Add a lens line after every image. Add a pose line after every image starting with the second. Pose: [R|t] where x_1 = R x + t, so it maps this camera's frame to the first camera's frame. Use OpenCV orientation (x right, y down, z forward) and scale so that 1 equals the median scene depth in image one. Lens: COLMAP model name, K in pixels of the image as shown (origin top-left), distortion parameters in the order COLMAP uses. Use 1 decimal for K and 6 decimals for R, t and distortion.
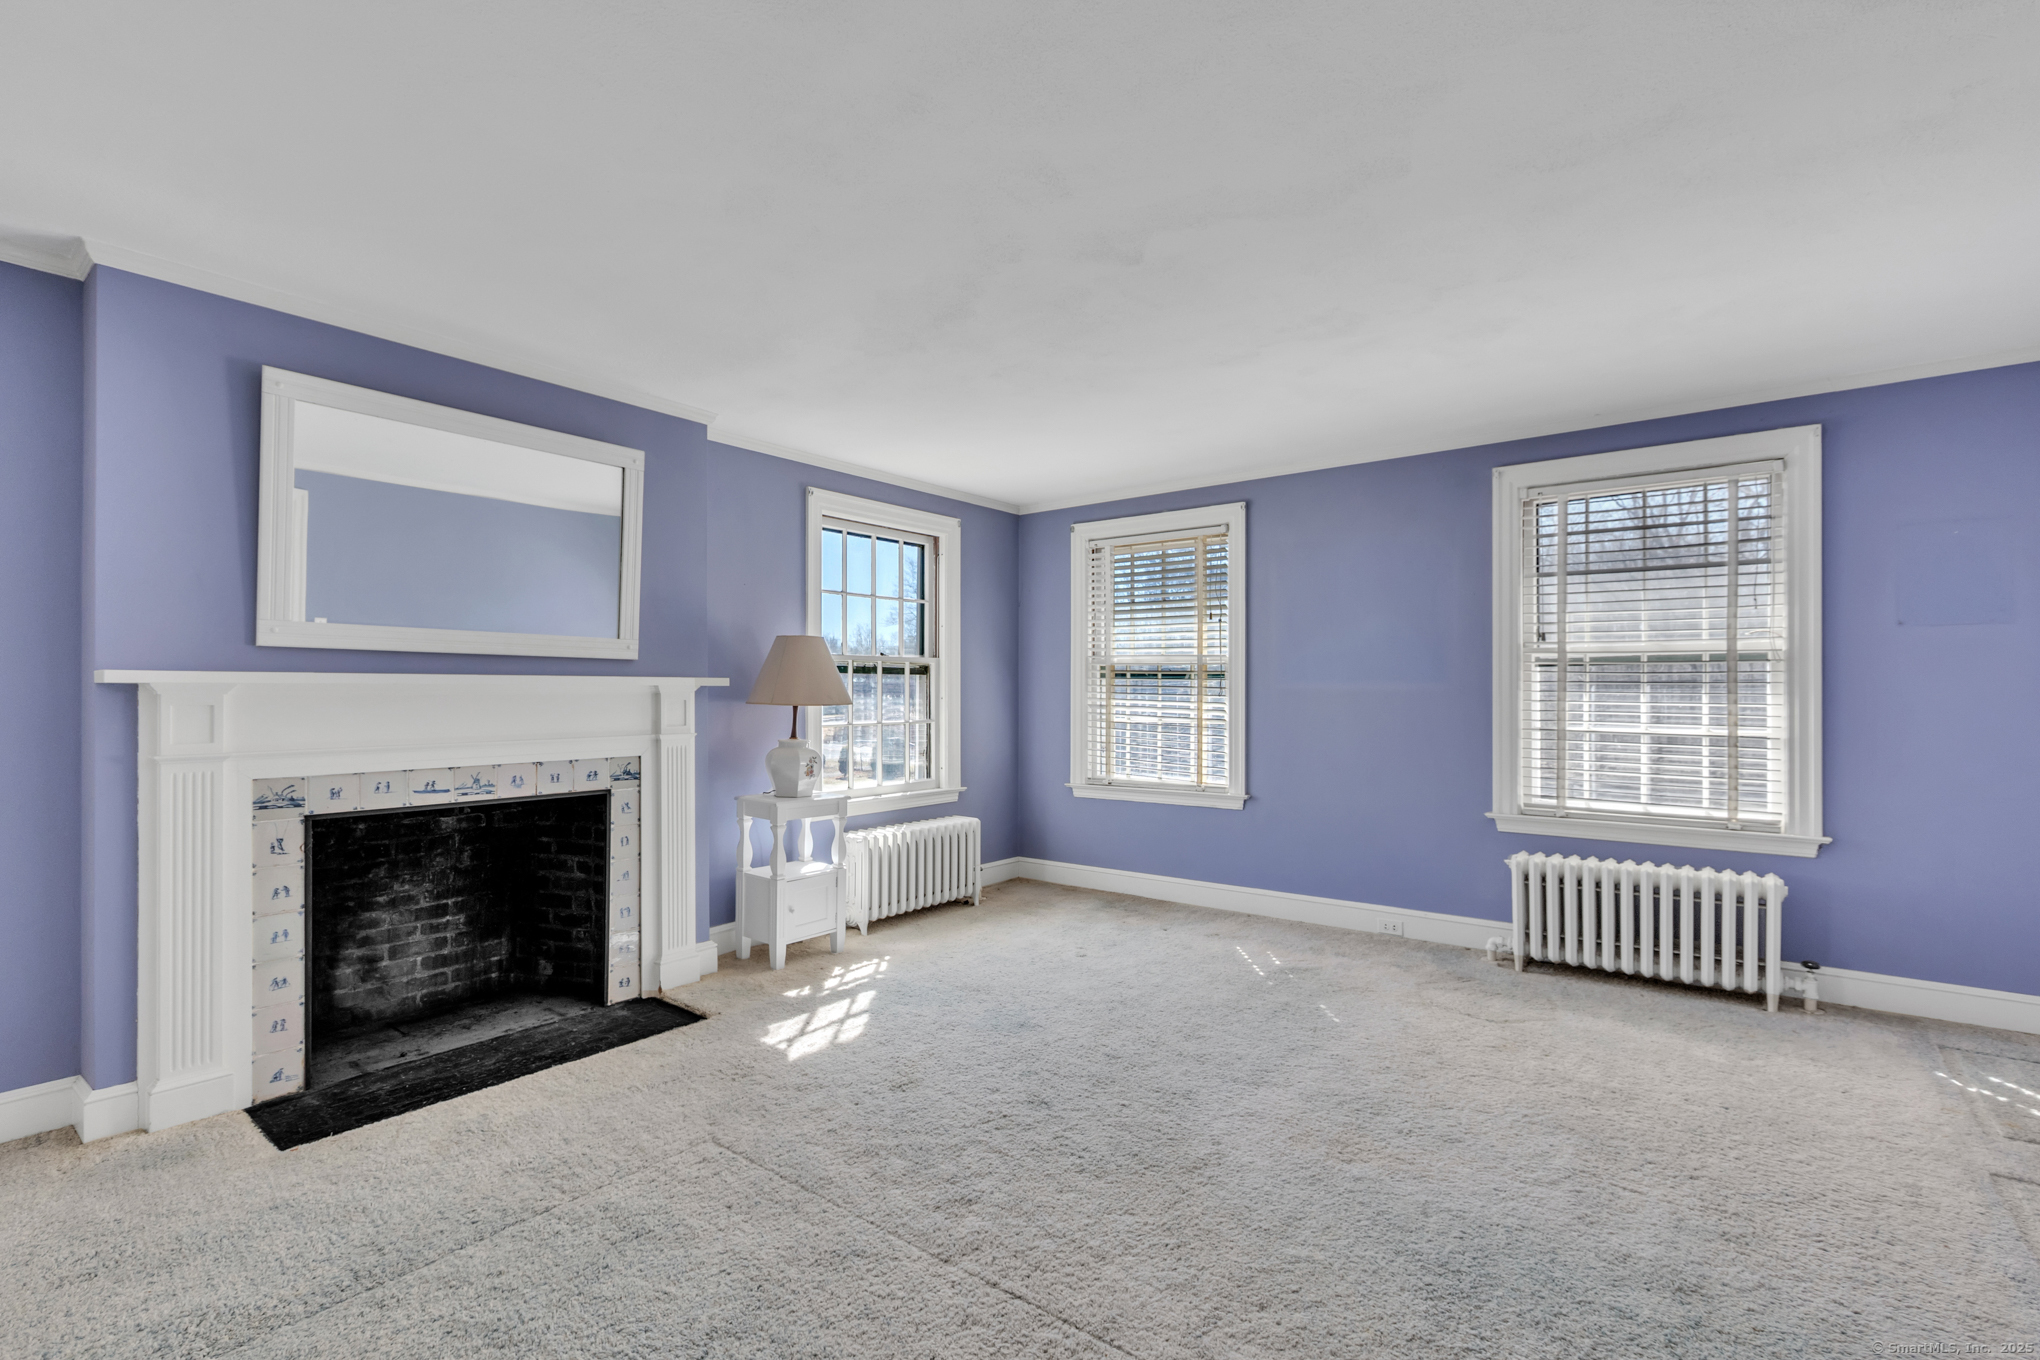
lens RADIAL K [[951.5, 0, 1019.8], [0, 951.5, 689.3], [0, 0, 1]] dist [-0.003027, -0.000690]
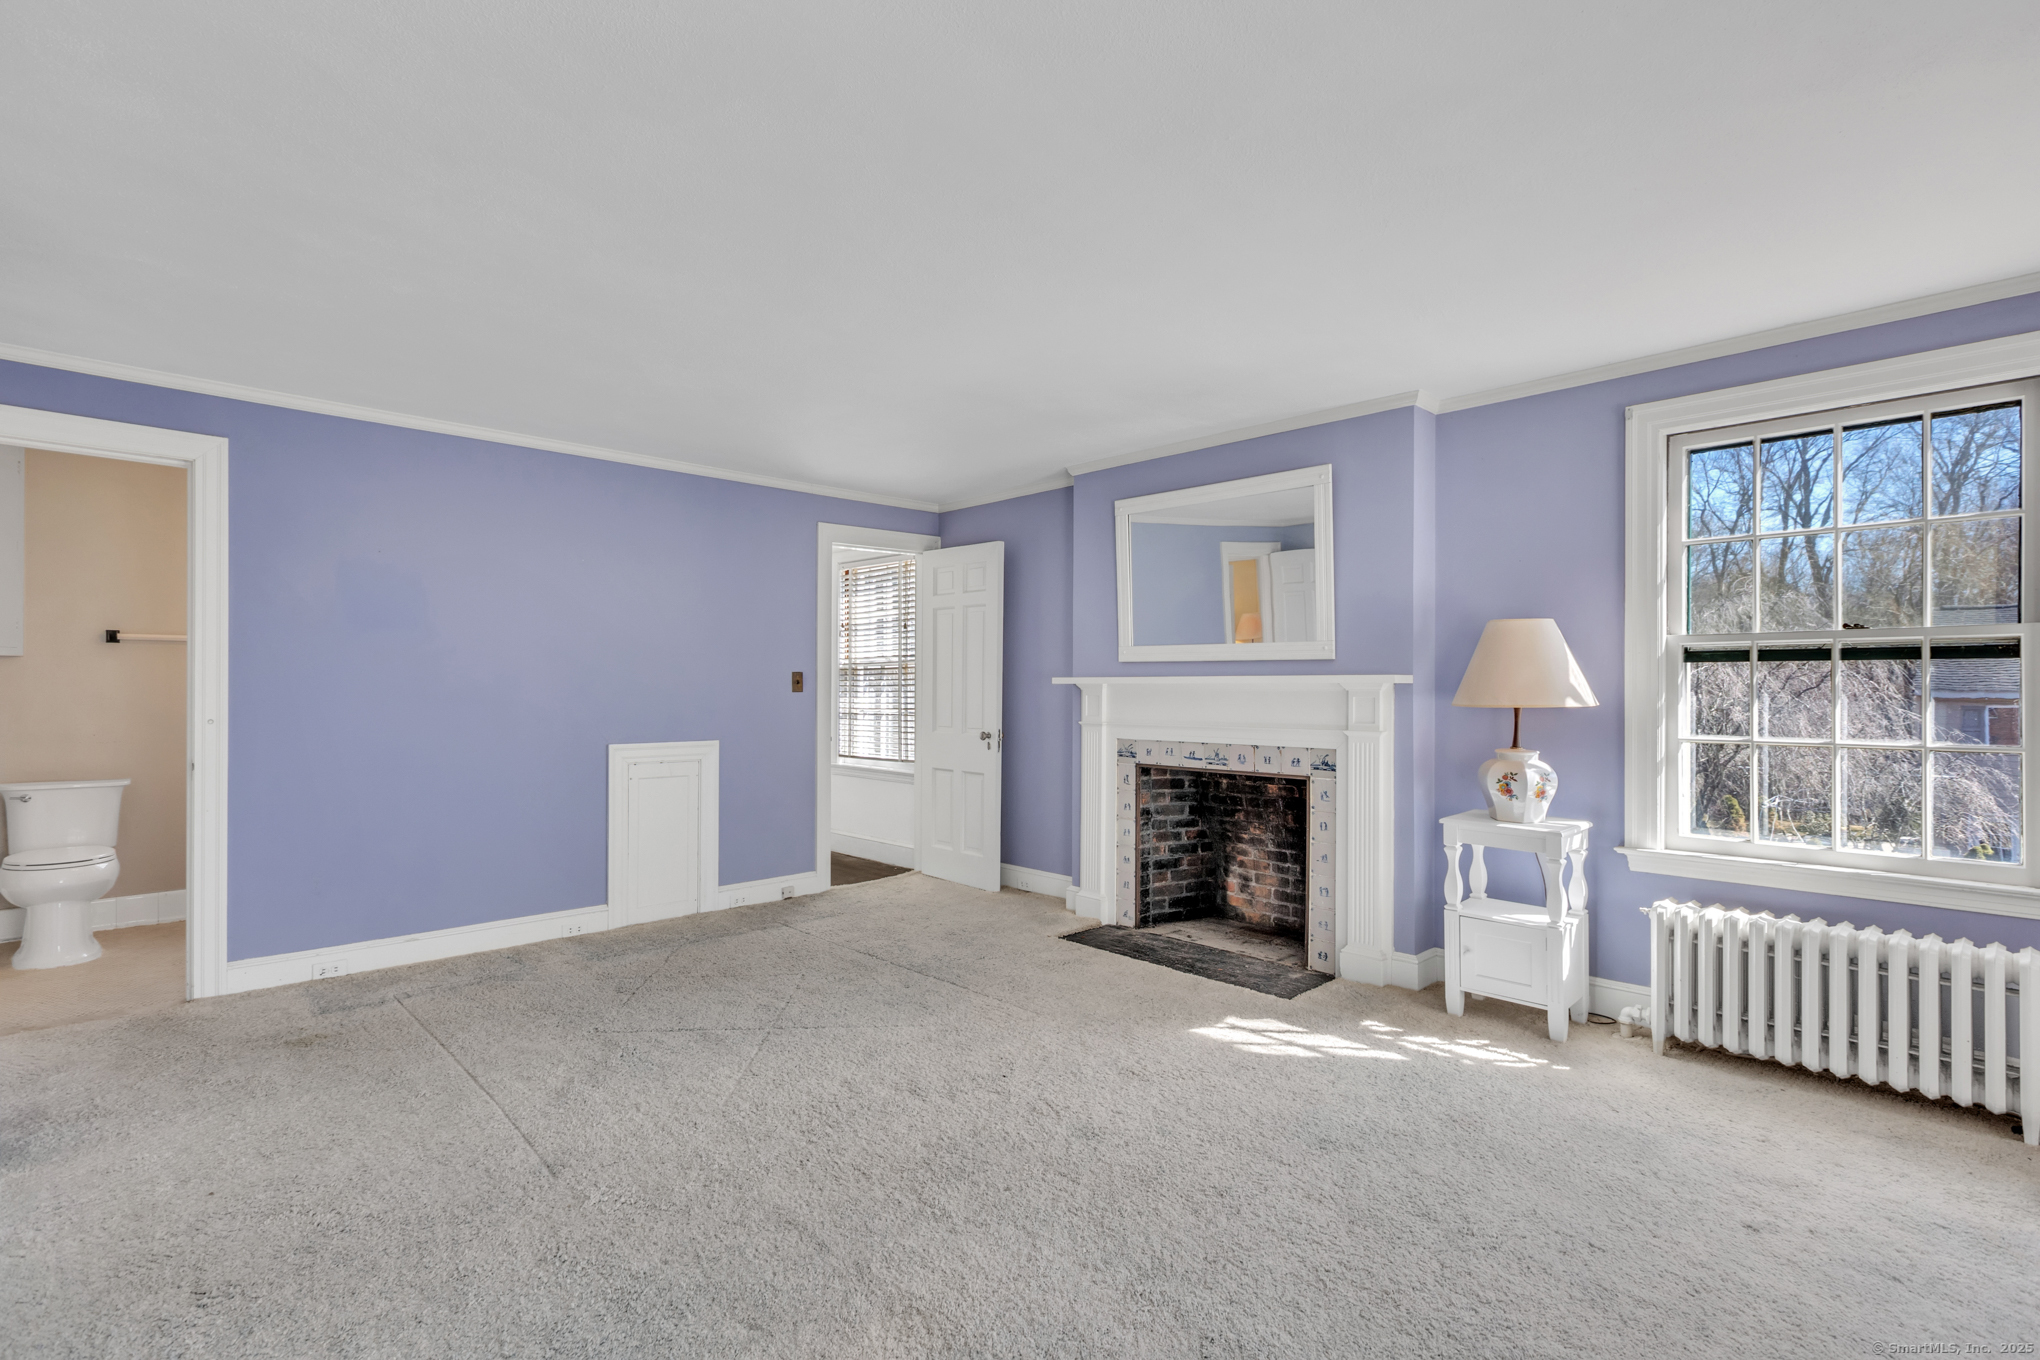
lens RADIAL K [[952.2, 0, 982.1], [0, 952.2, 680.5], [0, 0, 1]] dist [0.000494, -0.000158]
pose [[-0.184545, -0.006838, -0.982800, 0.777134], [0.000827, 0.999974, -0.007113, -0.000294], [0.982824, -0.002125, -0.184535, 0.866240]]
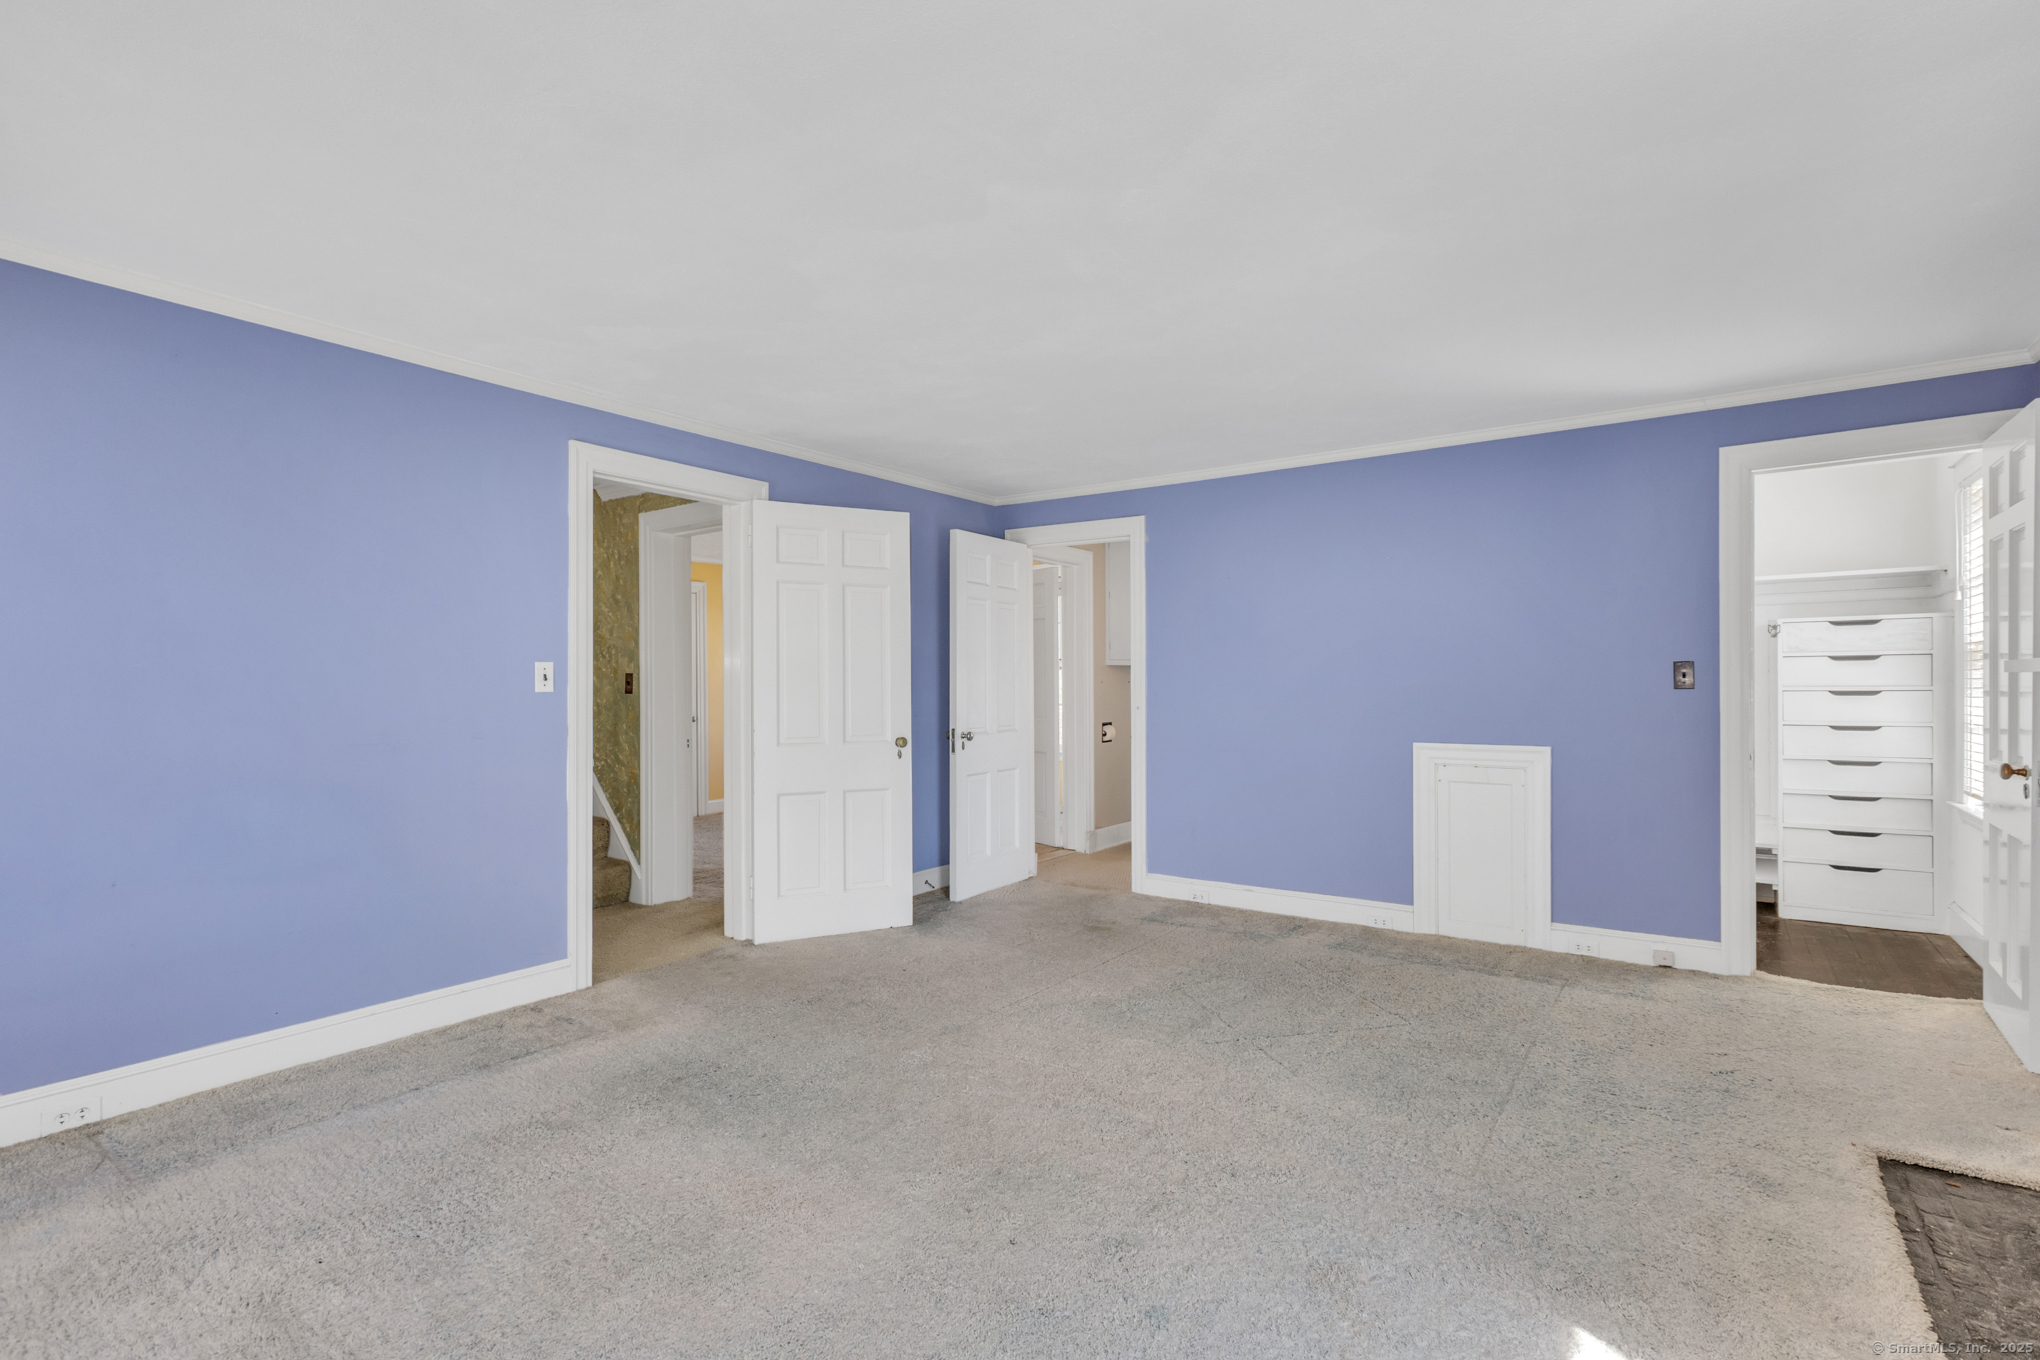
lens RADIAL K [[921.0, 0, 1016.8], [0, 921.0, 678.4], [0, 0, 1]] dist [-0.001281, -0.001737]
pose [[-0.999061, 0.003770, -0.043155, 0.105152], [0.004161, 0.999951, -0.008989, 0.000115], [0.043119, -0.009160, -0.999028, 1.383154]]
